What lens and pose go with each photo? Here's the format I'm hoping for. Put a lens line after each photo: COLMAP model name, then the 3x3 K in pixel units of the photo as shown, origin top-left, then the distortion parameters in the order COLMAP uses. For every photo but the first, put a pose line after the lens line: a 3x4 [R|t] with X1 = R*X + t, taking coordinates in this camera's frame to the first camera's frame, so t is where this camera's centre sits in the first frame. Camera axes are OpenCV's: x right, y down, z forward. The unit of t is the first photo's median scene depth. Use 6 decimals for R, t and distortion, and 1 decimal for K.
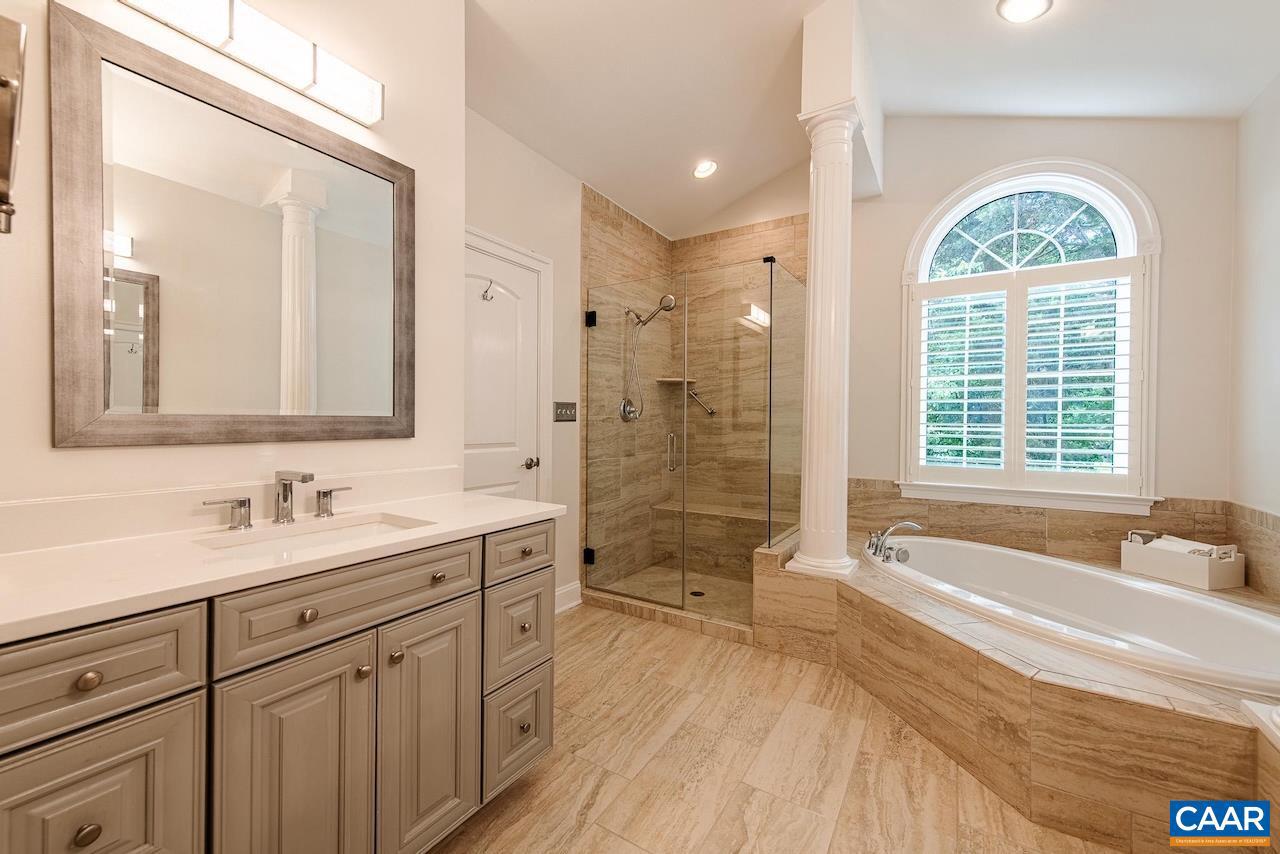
lens RADIAL K [[503.8, 0, 640.0], [0, 503.8, 427.0], [0, 0, 1]] dist [0.013627, -0.003497]
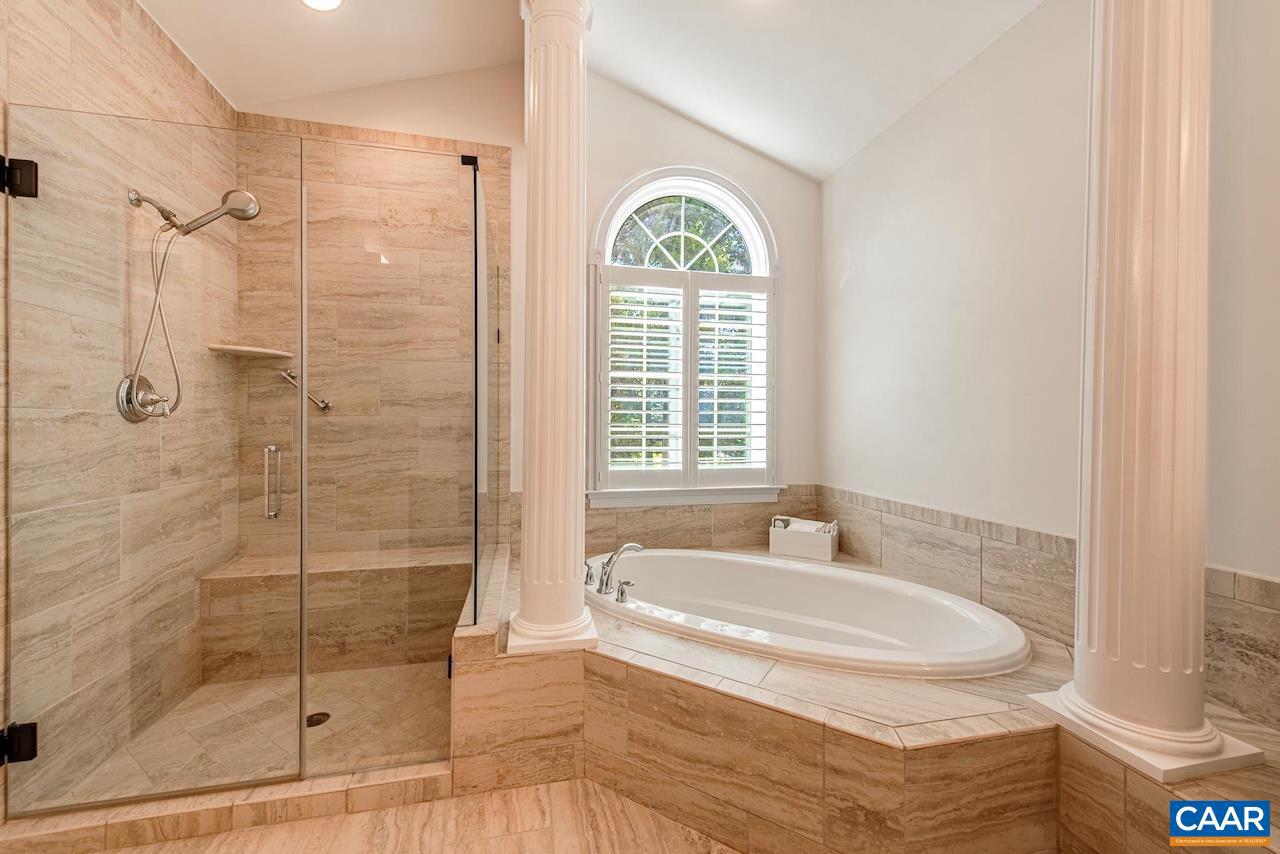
lens RADIAL K [[503.8, 0, 640.0], [0, 503.8, 427.0], [0, 0, 1]] dist [0.013627, -0.003497]
pose [[0.710573, -0.008364, 0.703574, -0.033786], [0.008894, 0.999956, 0.002905, -0.003537], [-0.703567, 0.004194, 0.710616, 0.380238]]
